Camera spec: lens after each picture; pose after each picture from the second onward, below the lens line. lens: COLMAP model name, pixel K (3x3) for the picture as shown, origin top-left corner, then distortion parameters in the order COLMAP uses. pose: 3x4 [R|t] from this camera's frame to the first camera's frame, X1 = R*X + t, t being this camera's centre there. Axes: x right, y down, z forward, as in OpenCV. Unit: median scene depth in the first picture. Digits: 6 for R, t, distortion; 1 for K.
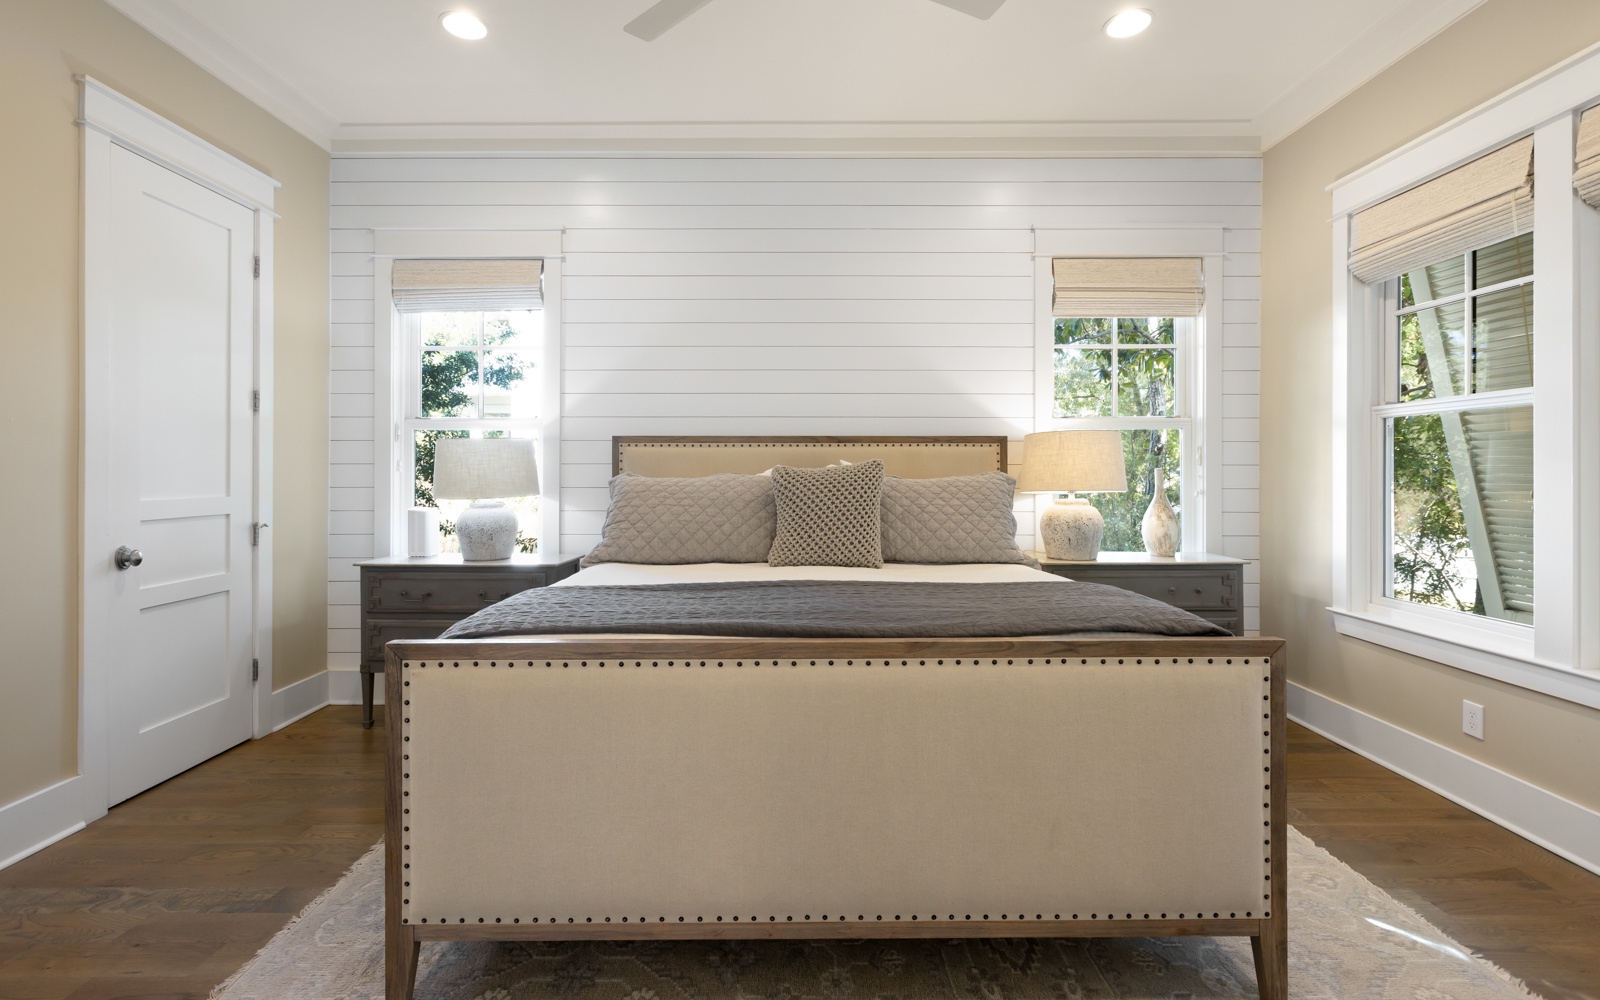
lens RADIAL K [[716.5, 0, 806.1], [0, 716.5, 466.3], [0, 0, 1]] dist [-0.002641, 0.000281]
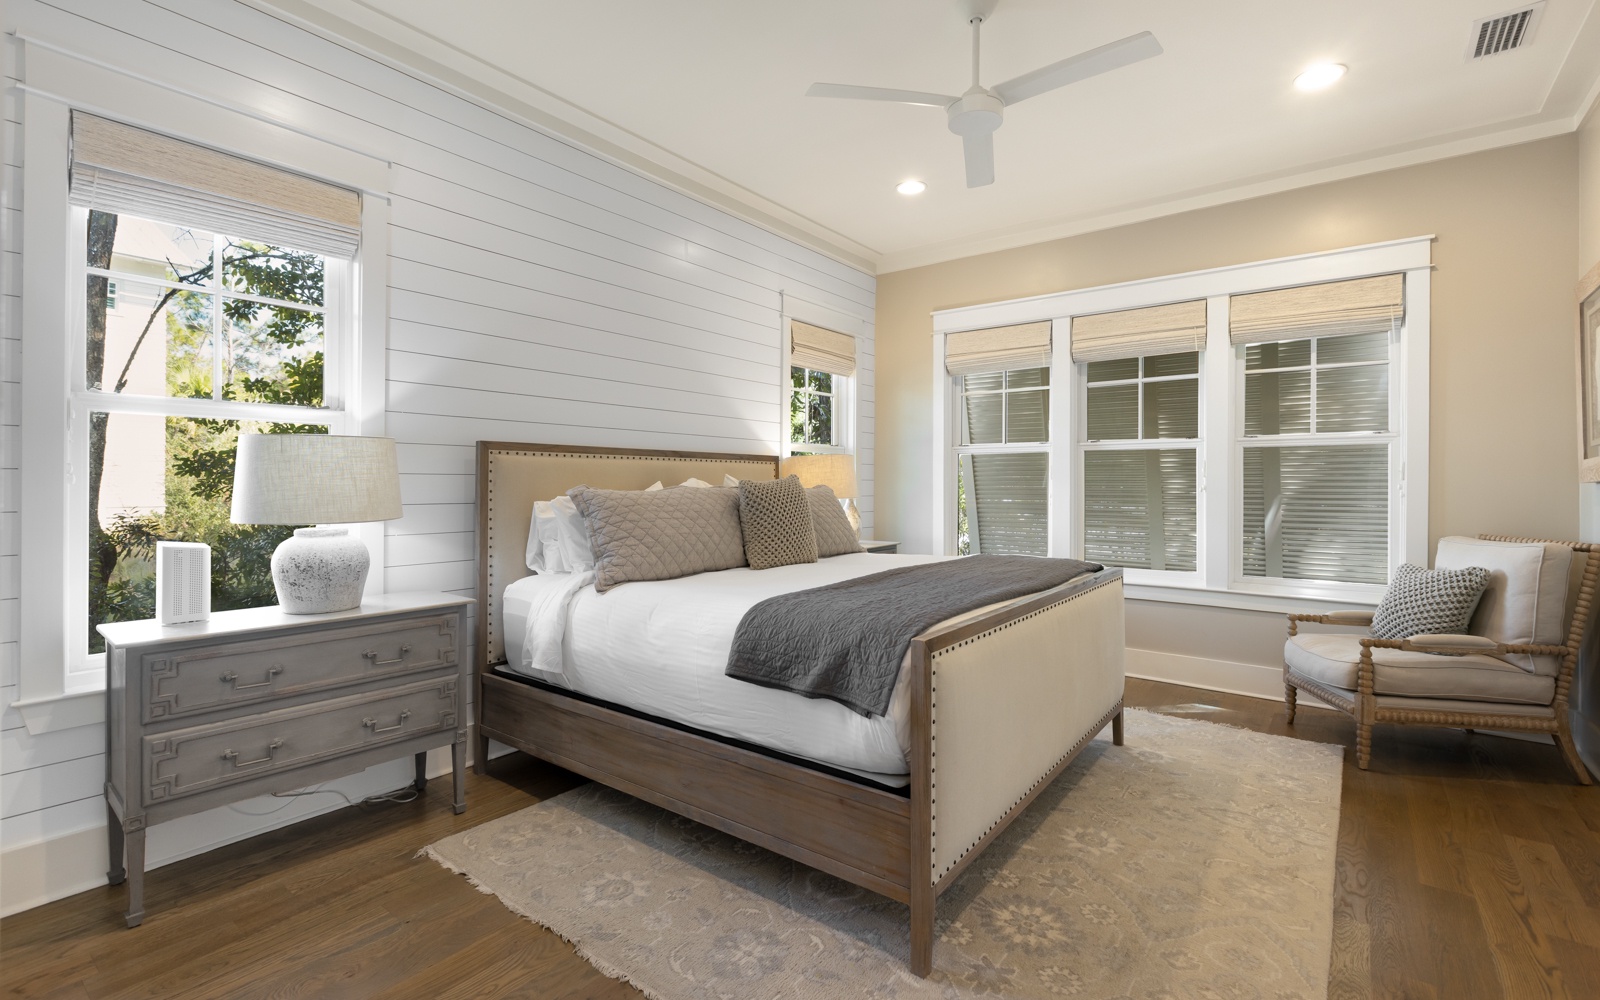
lens RADIAL K [[716.5, 0, 806.1], [0, 716.5, 466.3], [0, 0, 1]] dist [-0.002641, 0.000281]
pose [[0.609399, 0.020884, 0.792589, -0.690505], [-0.010097, 0.999776, -0.018580, -0.001175], [-0.792800, 0.003319, 0.609473, 0.200945]]
